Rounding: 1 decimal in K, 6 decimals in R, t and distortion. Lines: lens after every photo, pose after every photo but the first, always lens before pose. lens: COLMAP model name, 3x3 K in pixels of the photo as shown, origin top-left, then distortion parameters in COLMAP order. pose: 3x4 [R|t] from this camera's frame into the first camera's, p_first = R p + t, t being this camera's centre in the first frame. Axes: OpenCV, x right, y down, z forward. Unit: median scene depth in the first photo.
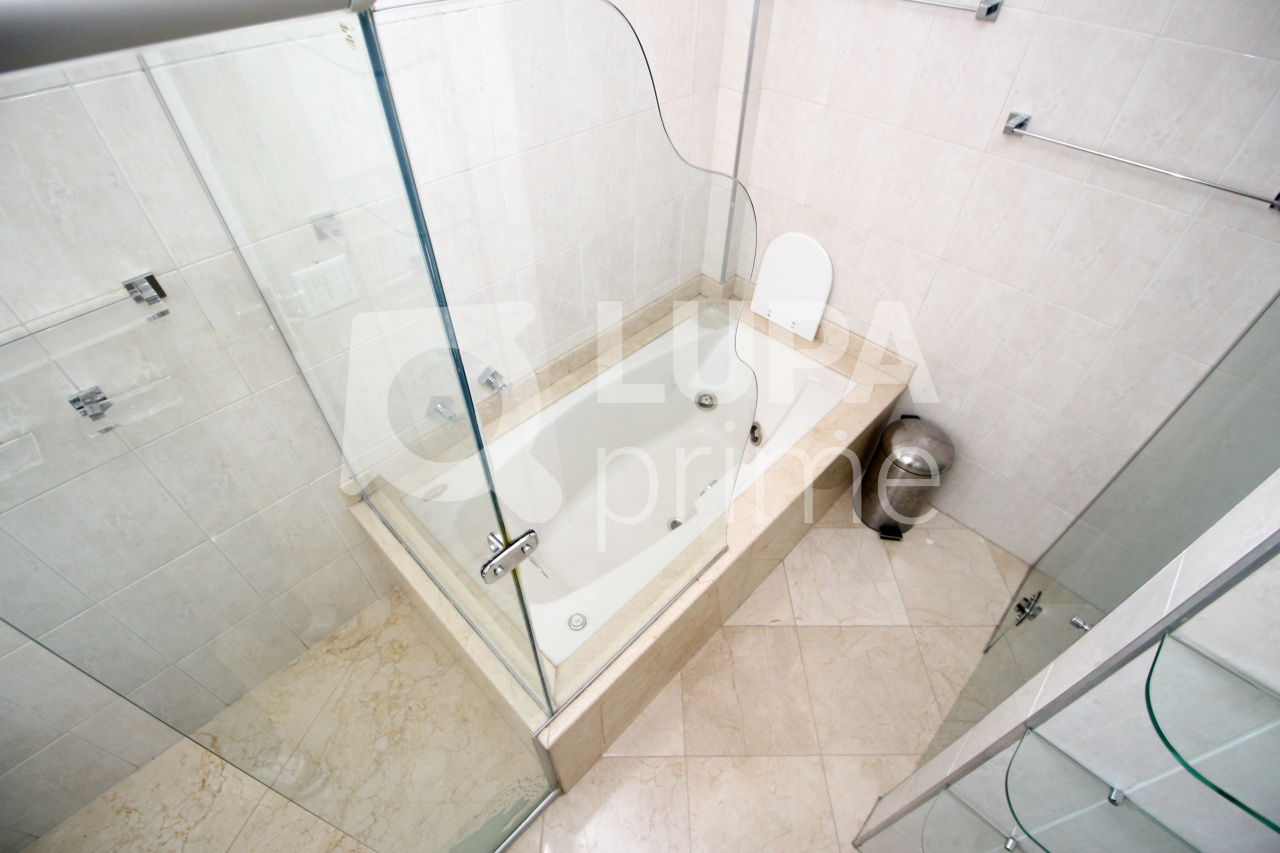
lens RADIAL K [[597.8, 0, 640.0], [0, 597.8, 426.5], [0, 0, 1]] dist [0.001862, -0.011167]
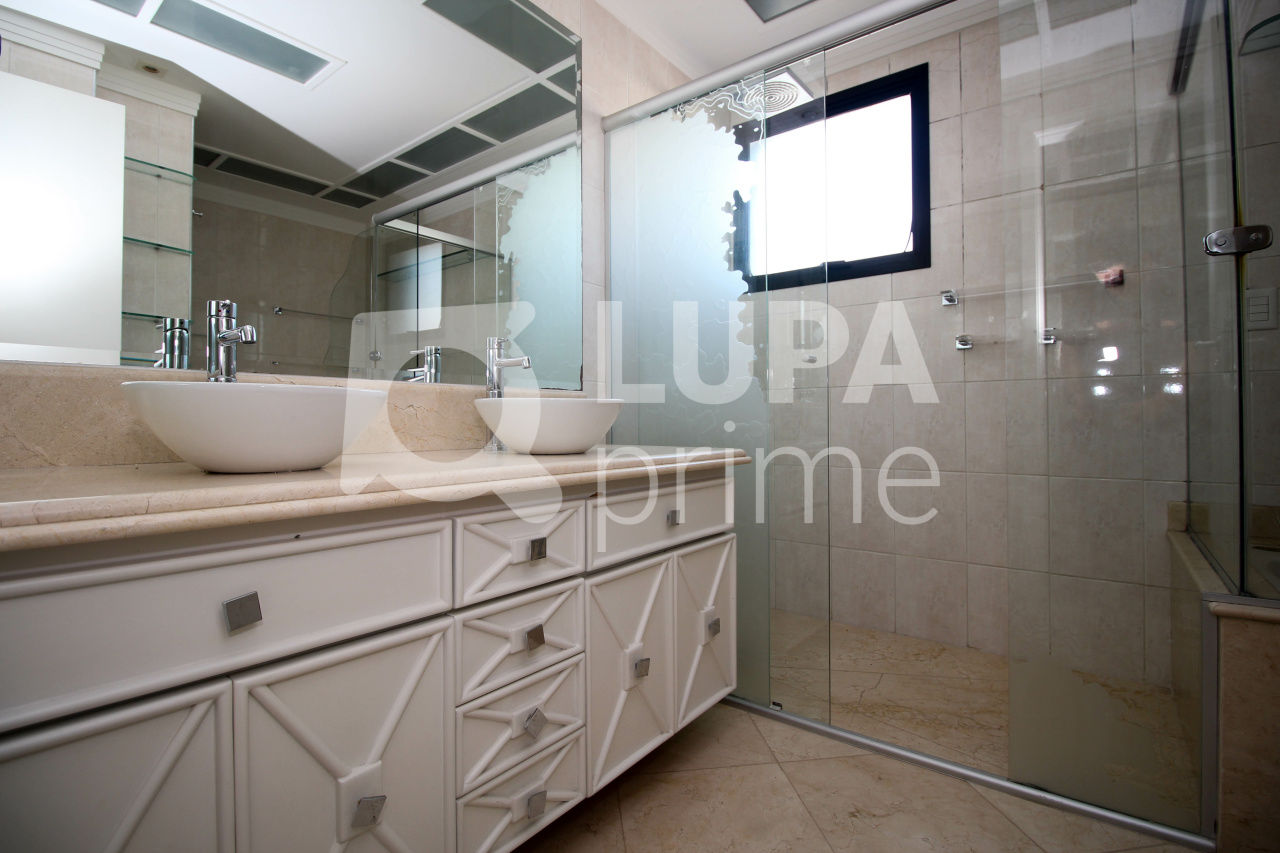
lens RADIAL K [[597.8, 0, 640.7], [0, 597.8, 411.9], [0, 0, 1]] dist [-0.005500, -0.012241]
pose [[0.120340, -0.030270, -0.992271, 0.514249], [-0.706694, 0.699376, -0.107041, 0.893564], [0.697210, 0.714113, 0.062771, 0.167619]]
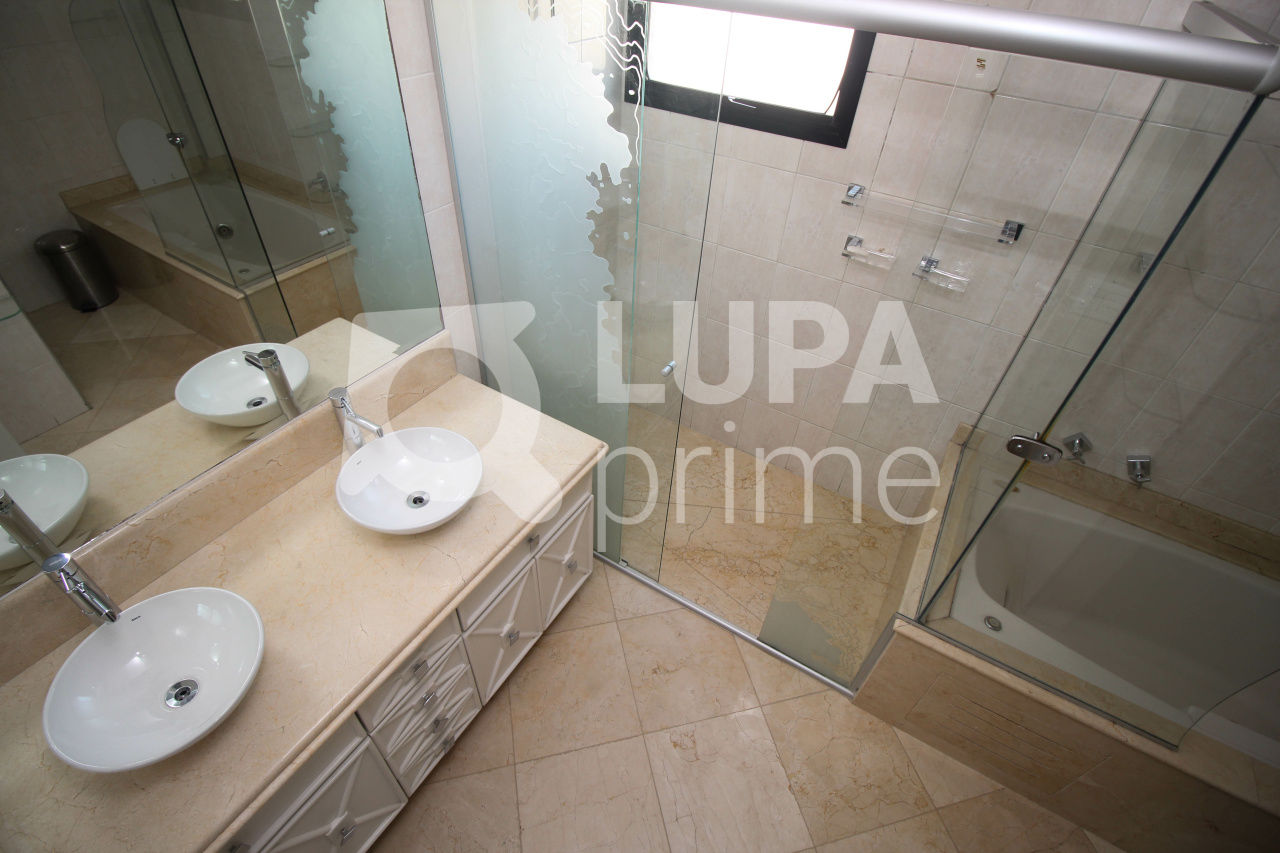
lens RADIAL K [[597.8, 0, 640.7], [0, 597.8, 411.9], [0, 0, 1]] dist [-0.005500, -0.012241]
pose [[0.233131, 0.635052, -0.736450, 0.318431], [-0.730327, 0.614380, 0.298596, 0.241754], [0.642085, 0.468237, 0.607027, -0.287958]]
